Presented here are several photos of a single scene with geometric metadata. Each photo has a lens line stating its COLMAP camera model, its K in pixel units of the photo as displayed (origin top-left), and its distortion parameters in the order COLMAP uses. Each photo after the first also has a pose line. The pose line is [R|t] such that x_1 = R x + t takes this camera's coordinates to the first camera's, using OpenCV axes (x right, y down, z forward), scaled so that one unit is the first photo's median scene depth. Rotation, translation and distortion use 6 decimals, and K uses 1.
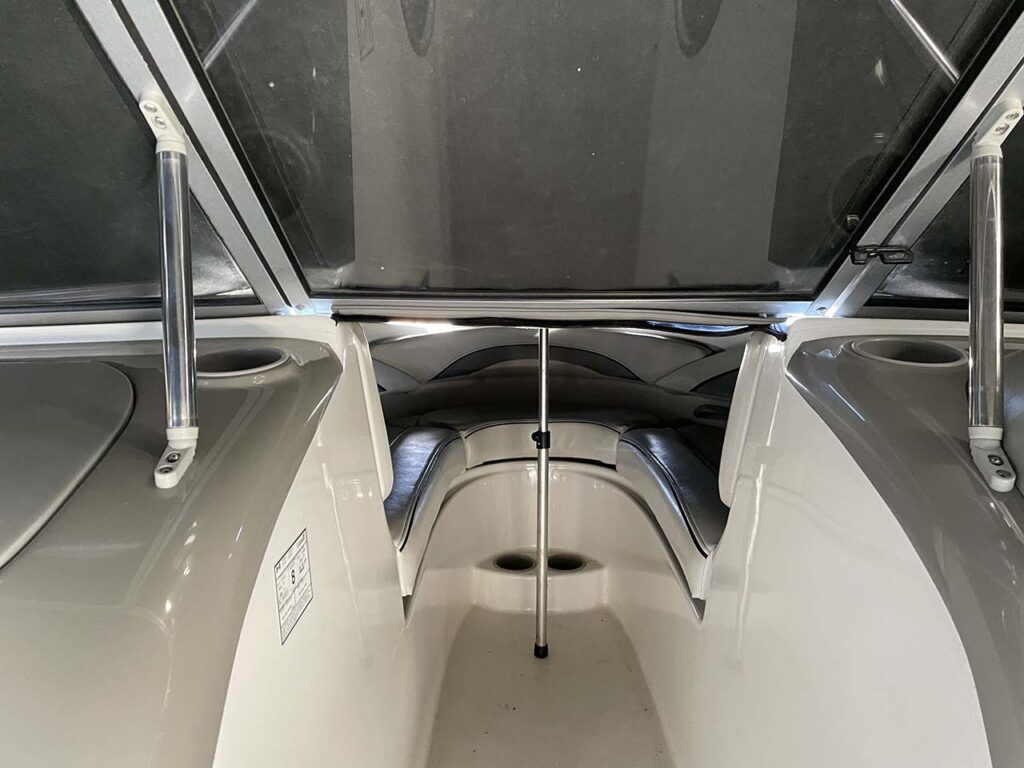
lens RADIAL K [[768.3, 0, 514.8], [0, 768.3, 386.0], [0, 0, 1]] dist [0.082305, -0.109252]
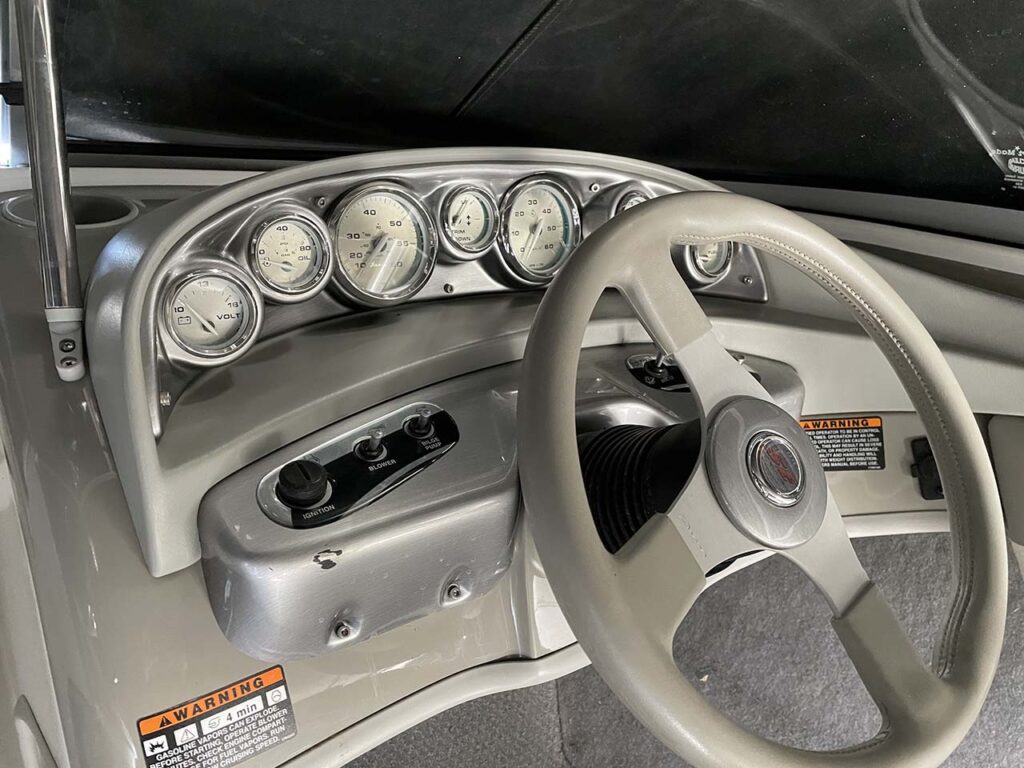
lens RADIAL K [[768.3, 0, 517.9], [0, 768.3, 377.8], [0, 0, 1]] dist [0.082305, -0.109252]
pose [[0.795199, -0.180473, 0.578869, 0.325710], [0.056553, 0.972592, 0.225536, -0.027444], [-0.603706, -0.146609, 0.783610, -0.013202]]
